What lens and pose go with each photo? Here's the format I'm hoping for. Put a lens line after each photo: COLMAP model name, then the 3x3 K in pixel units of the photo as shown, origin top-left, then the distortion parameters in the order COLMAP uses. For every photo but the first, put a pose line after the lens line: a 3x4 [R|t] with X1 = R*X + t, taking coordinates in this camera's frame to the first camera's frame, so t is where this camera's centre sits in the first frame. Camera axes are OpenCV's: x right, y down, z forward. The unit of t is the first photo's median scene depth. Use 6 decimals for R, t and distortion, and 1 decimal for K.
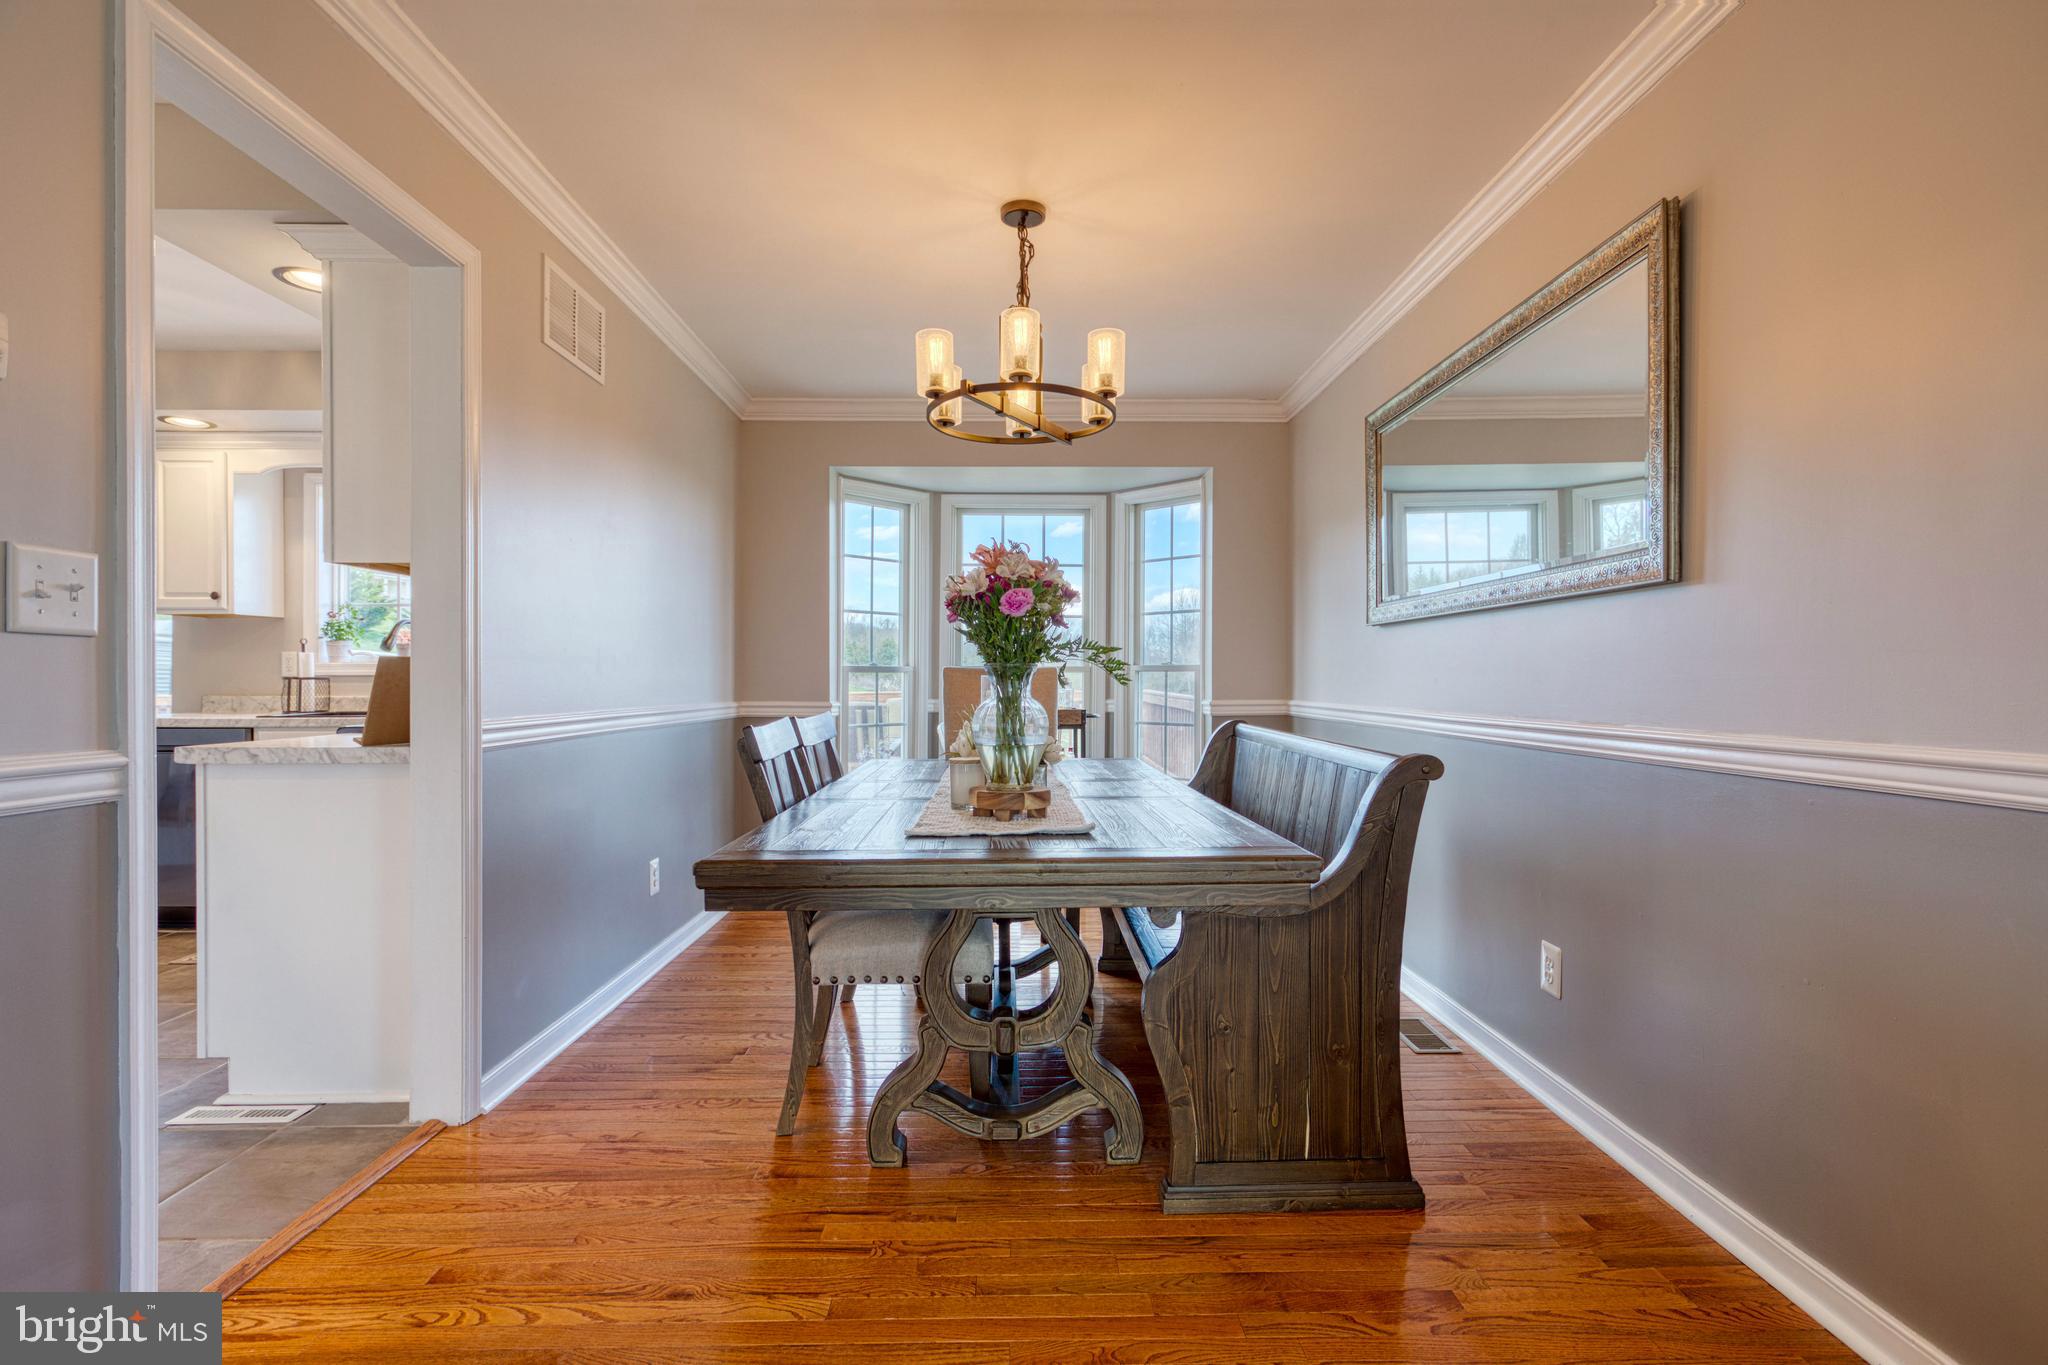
lens RADIAL K [[939.9, 0, 1030.6], [0, 939.9, 667.6], [0, 0, 1]] dist [0.000143, 0.000233]
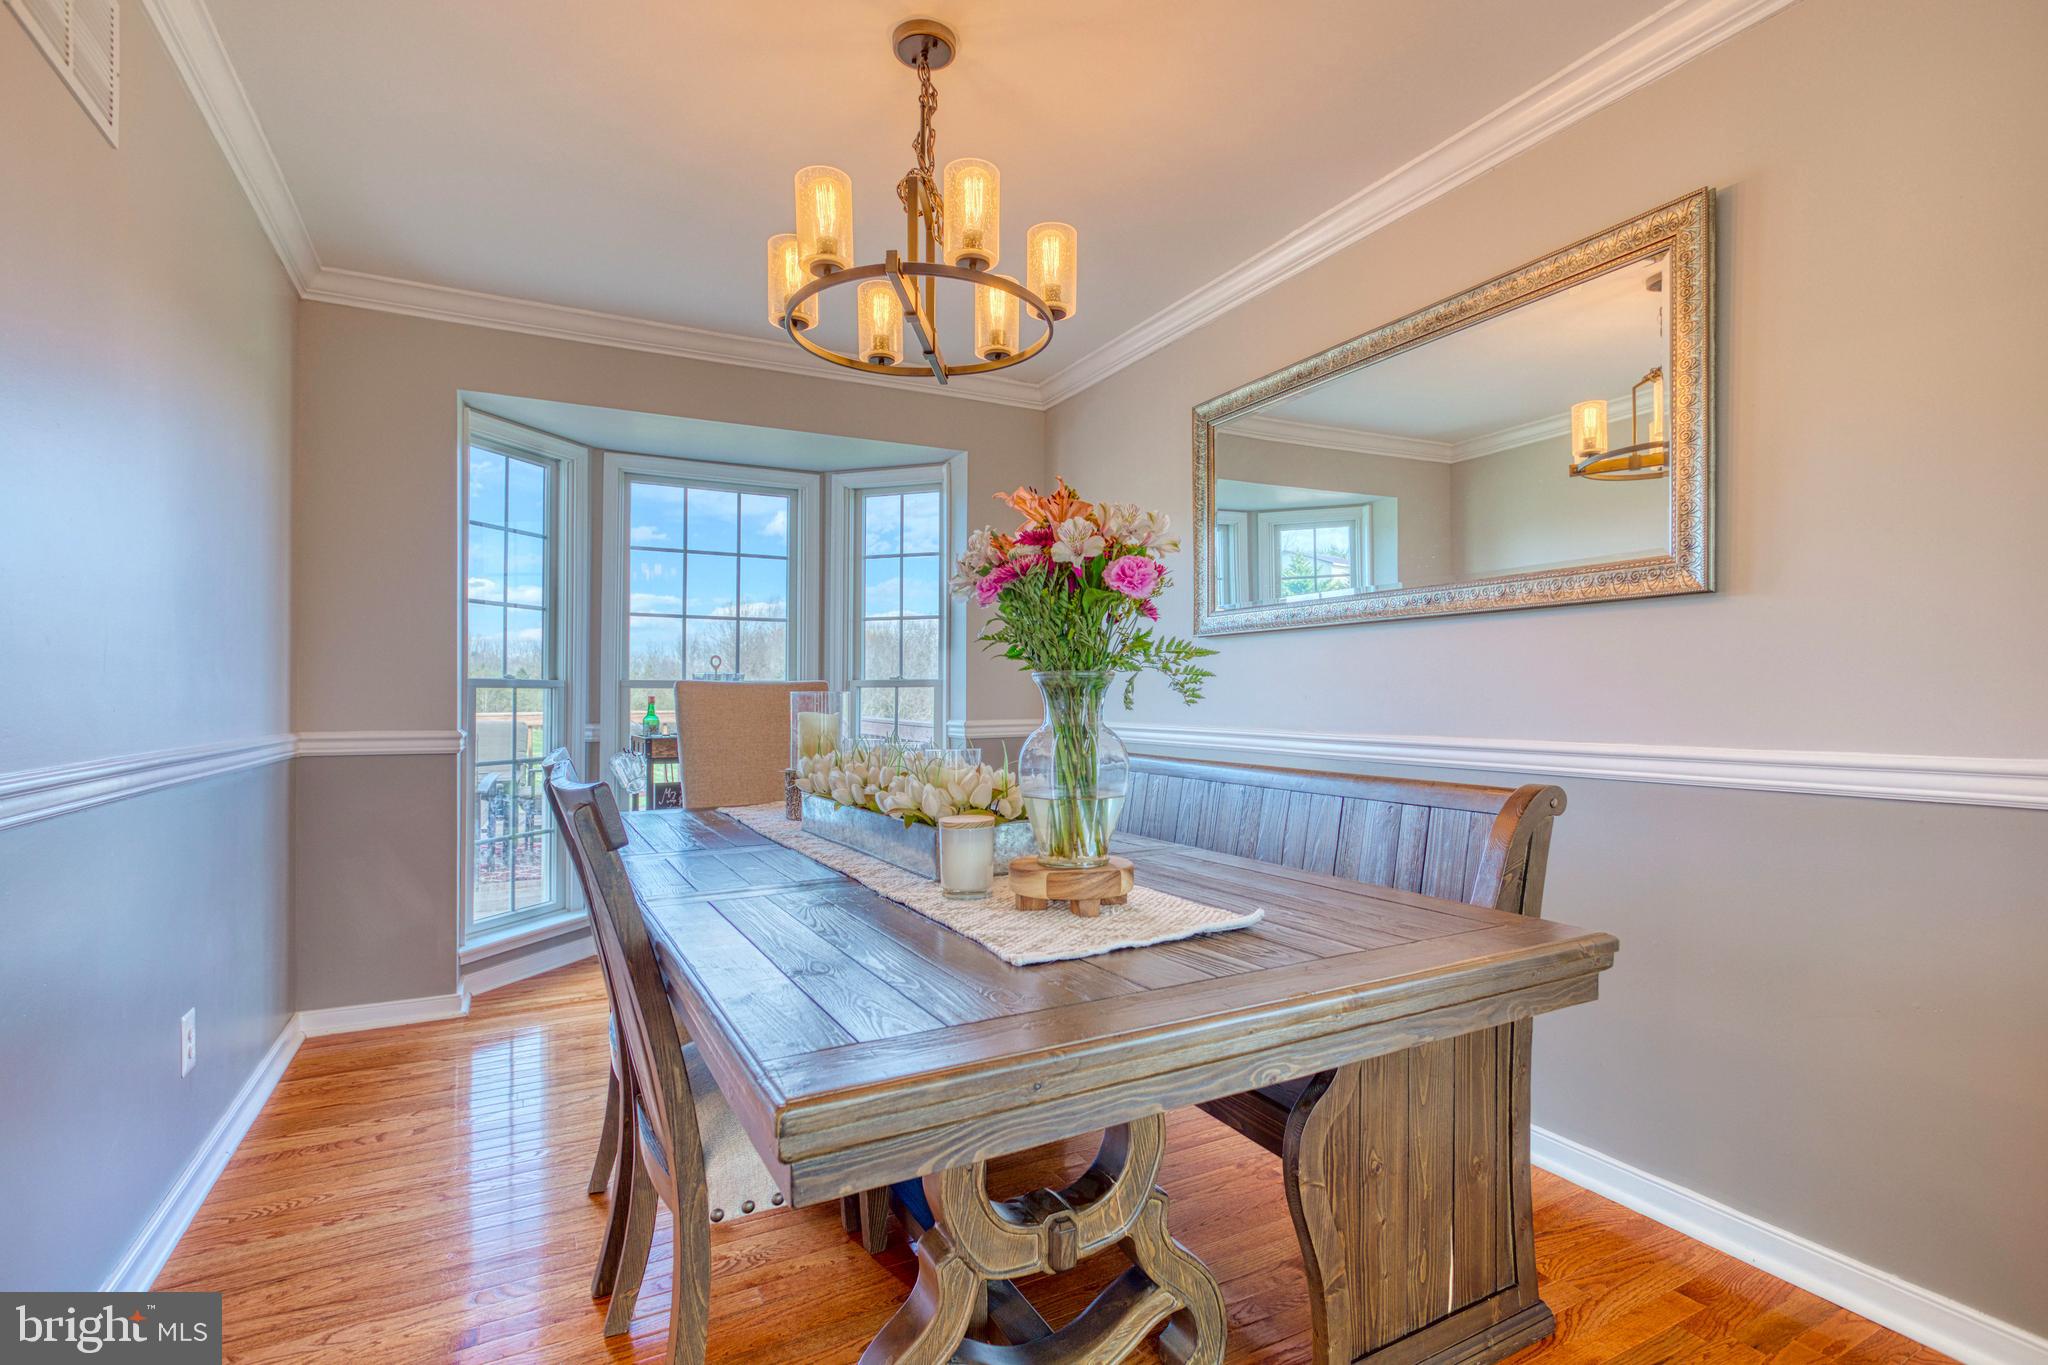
lens RADIAL K [[960.2, 0, 1024.0], [0, 960.2, 682.5], [0, 0, 1]] dist [0.002549, 0.001063]
pose [[0.894394, 0.004257, 0.447259, -0.282785], [-0.003168, 0.999990, -0.003183, 0.004321], [-0.447268, 0.001430, 0.894399, 0.332686]]
